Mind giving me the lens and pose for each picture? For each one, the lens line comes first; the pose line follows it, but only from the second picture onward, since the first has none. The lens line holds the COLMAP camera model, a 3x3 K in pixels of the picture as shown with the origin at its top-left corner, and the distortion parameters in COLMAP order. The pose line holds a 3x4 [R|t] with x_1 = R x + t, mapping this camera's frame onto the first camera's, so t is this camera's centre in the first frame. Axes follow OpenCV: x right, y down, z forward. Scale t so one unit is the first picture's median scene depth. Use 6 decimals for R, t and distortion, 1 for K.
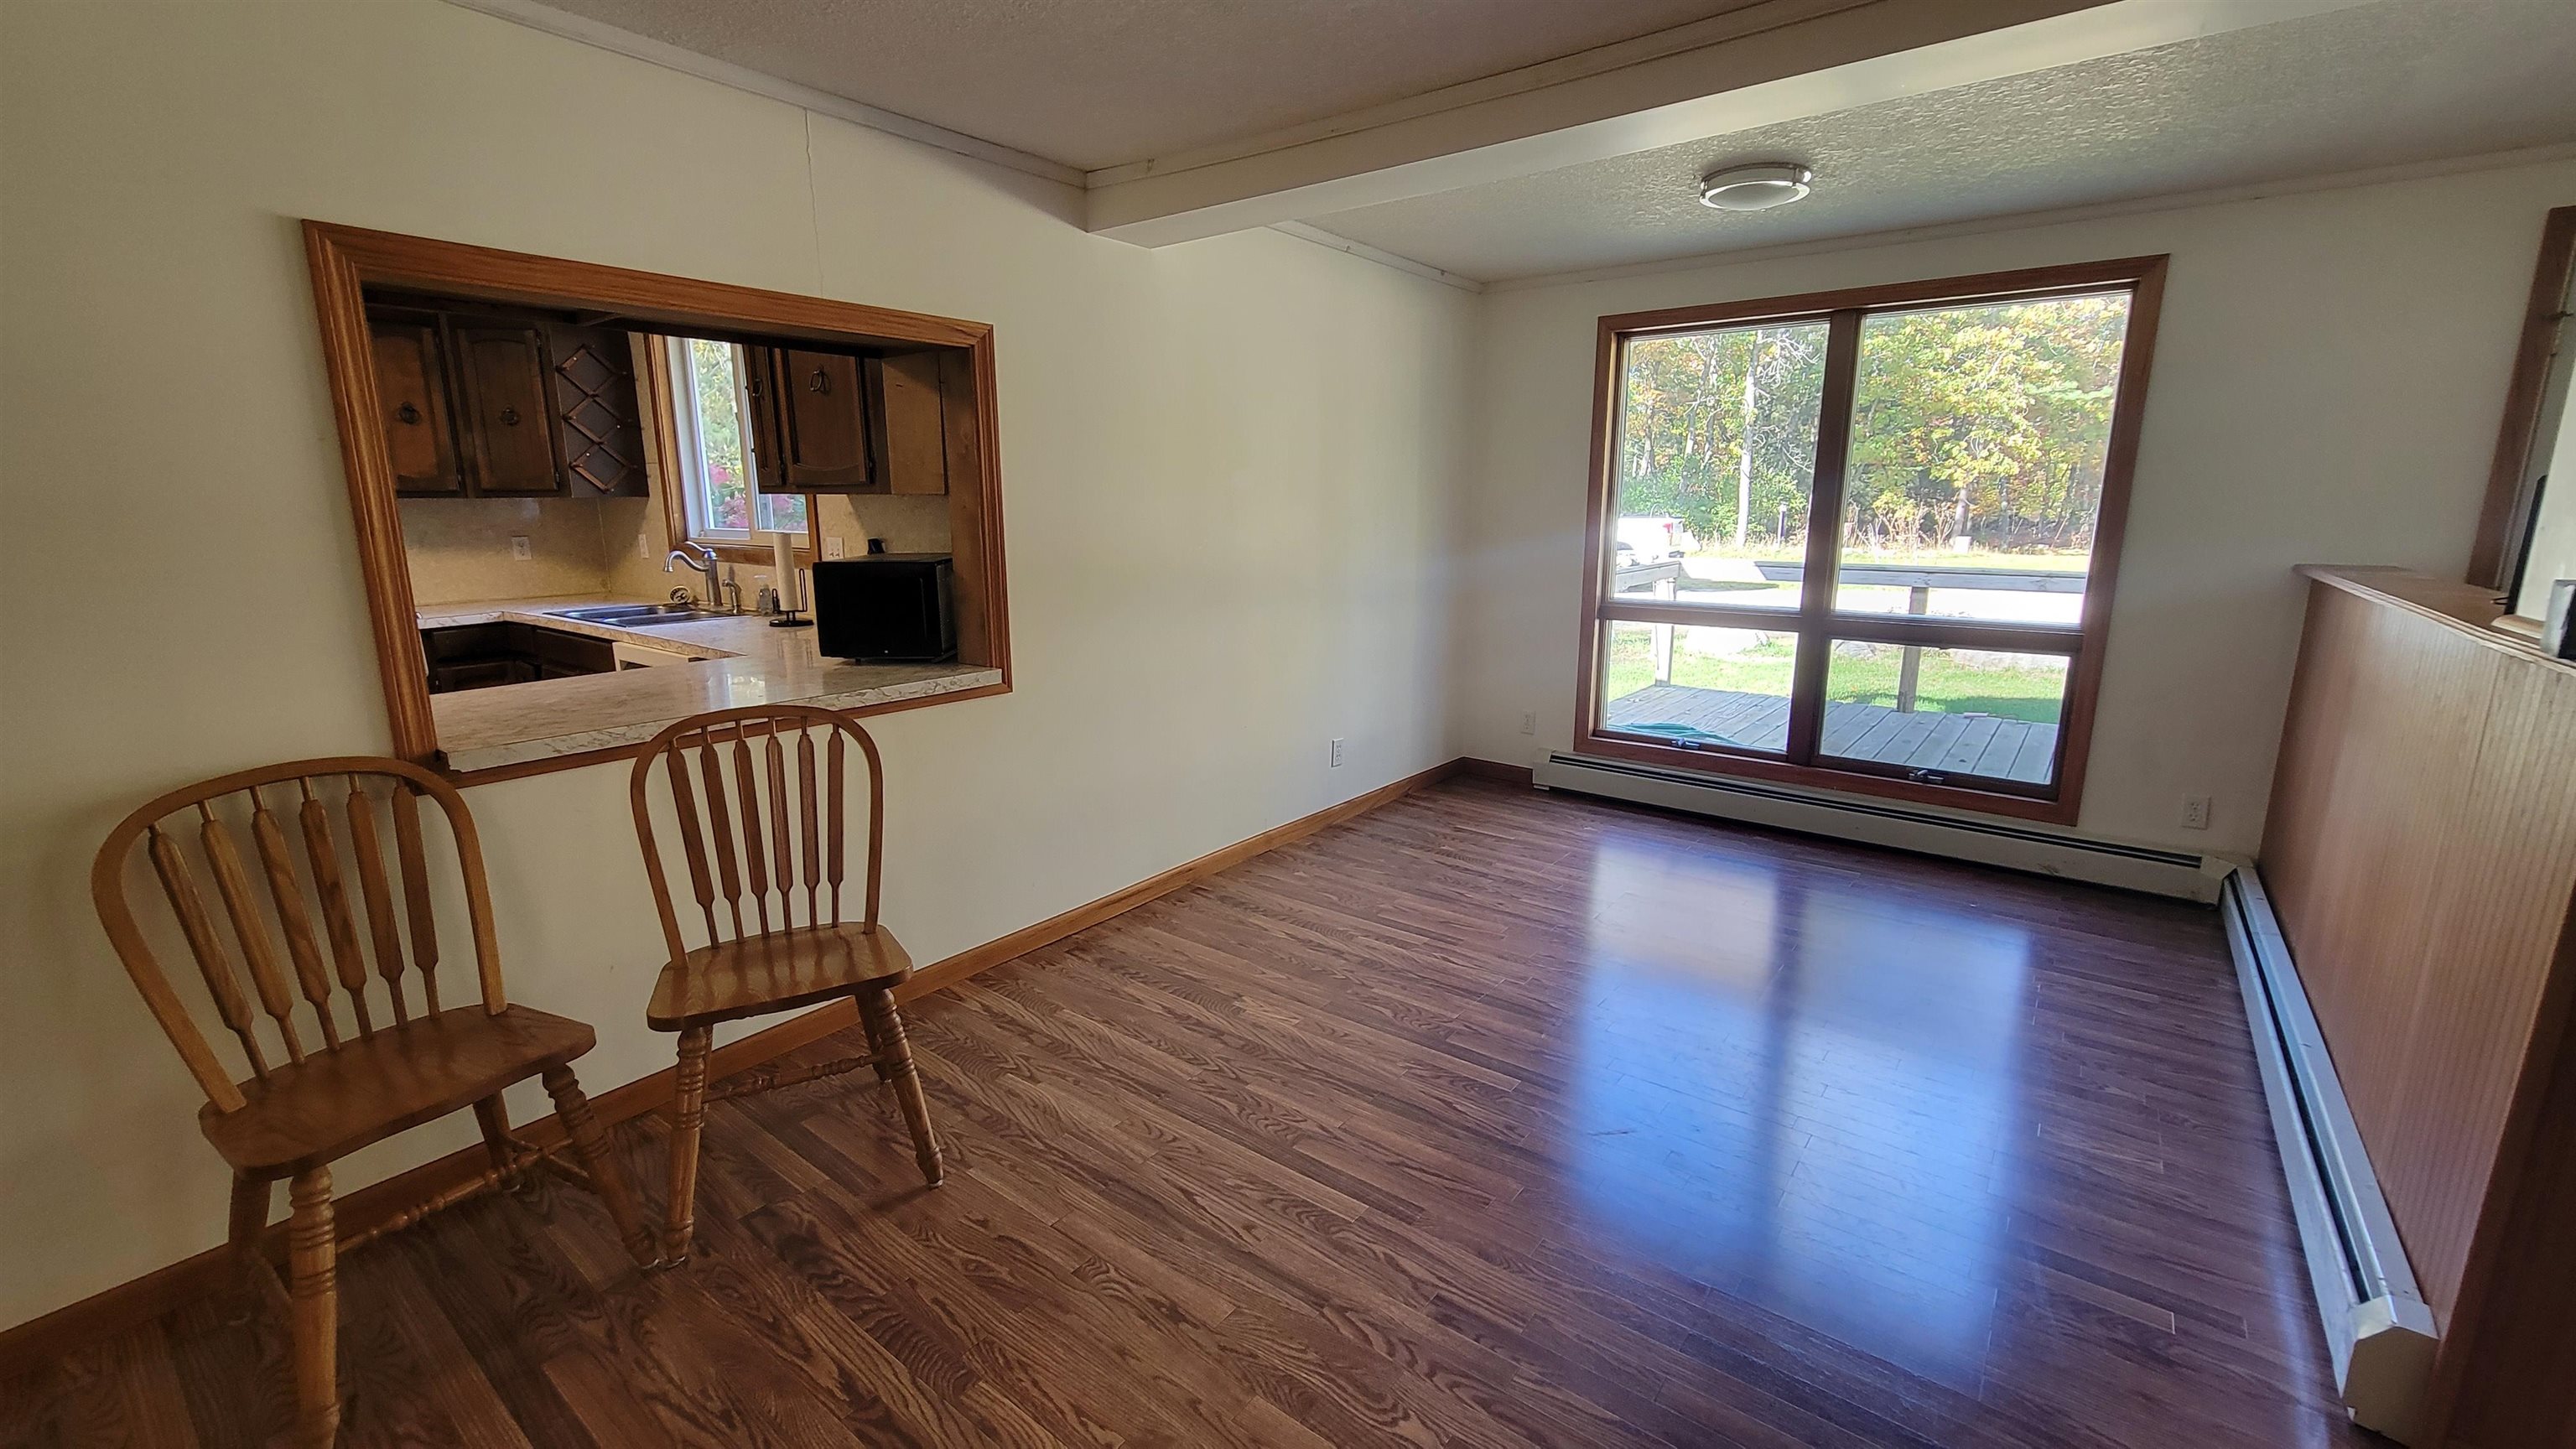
lens RADIAL K [[1050.9, 0, 1290.2], [0, 1050.9, 720.2], [0, 0, 1]] dist [-0.004789, -0.000768]
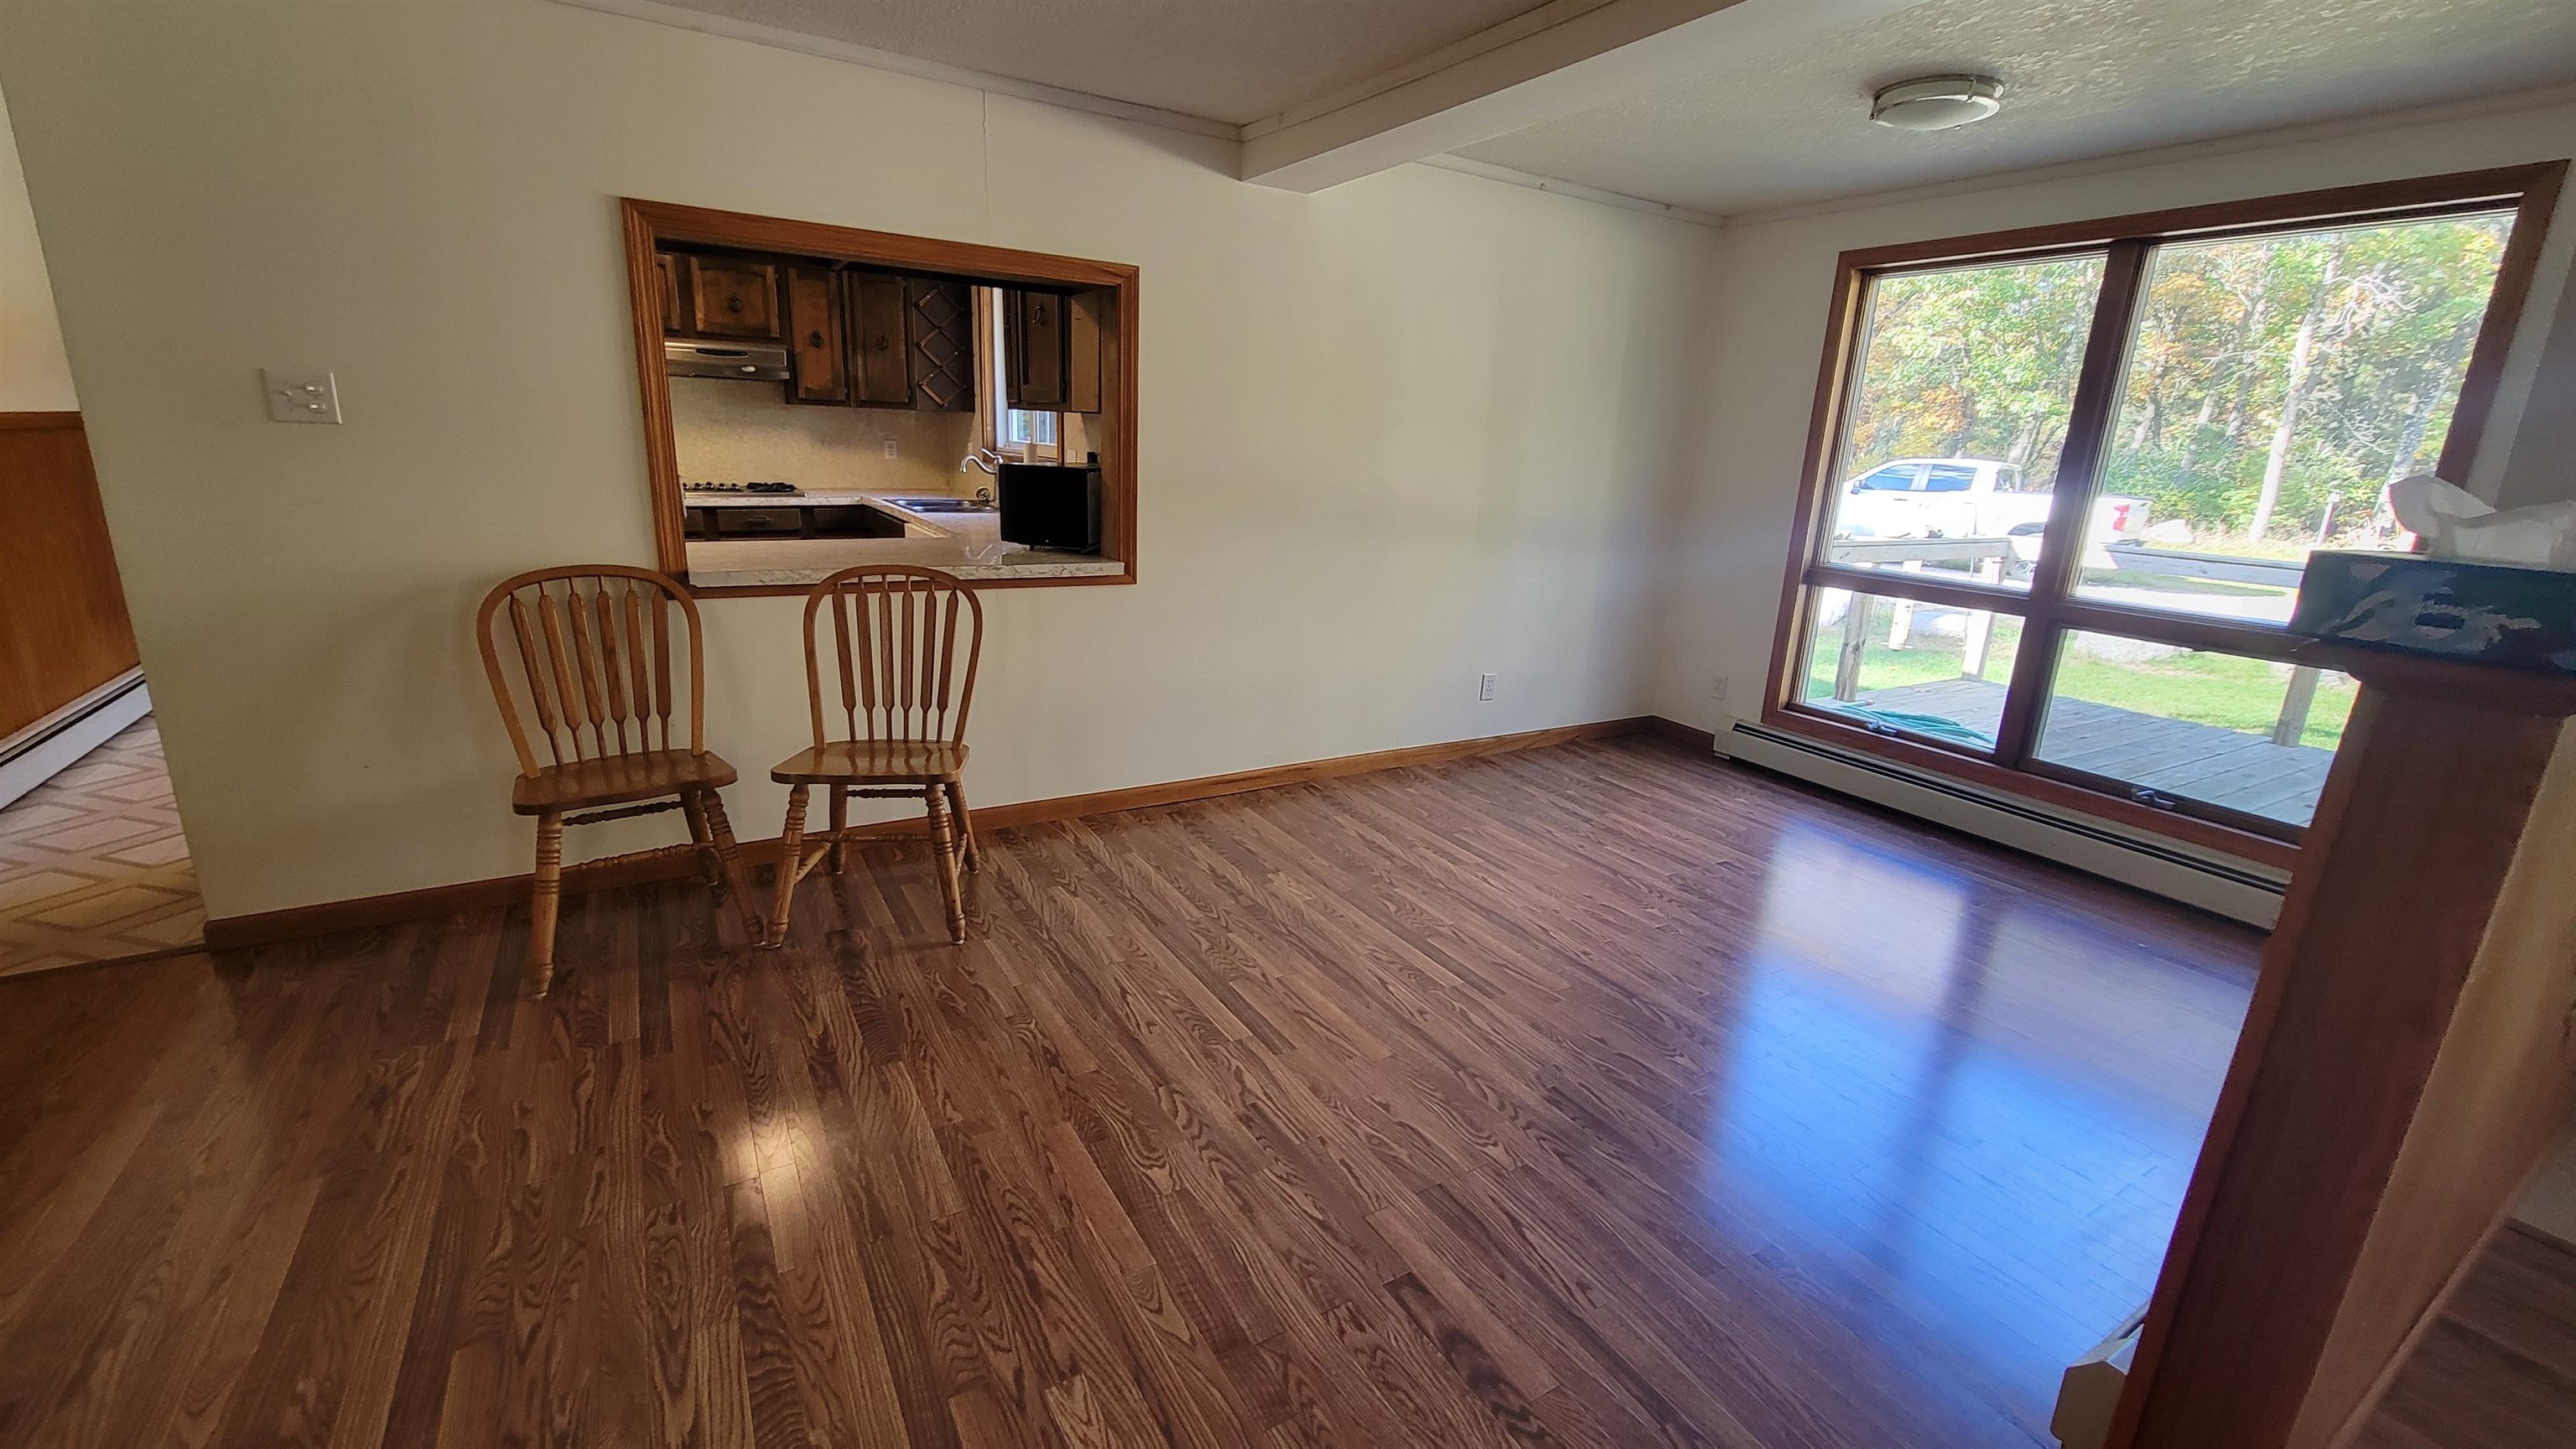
lens RADIAL K [[1050.9, 0, 1293.5], [0, 1050.9, 723.0], [0, 0, 1]] dist [-0.004789, -0.000768]
pose [[0.931653, 0.137659, -0.336263, 0.307917], [-0.120448, 0.990132, 0.071627, 0.020821], [0.342805, -0.026229, 0.939040, -0.047980]]
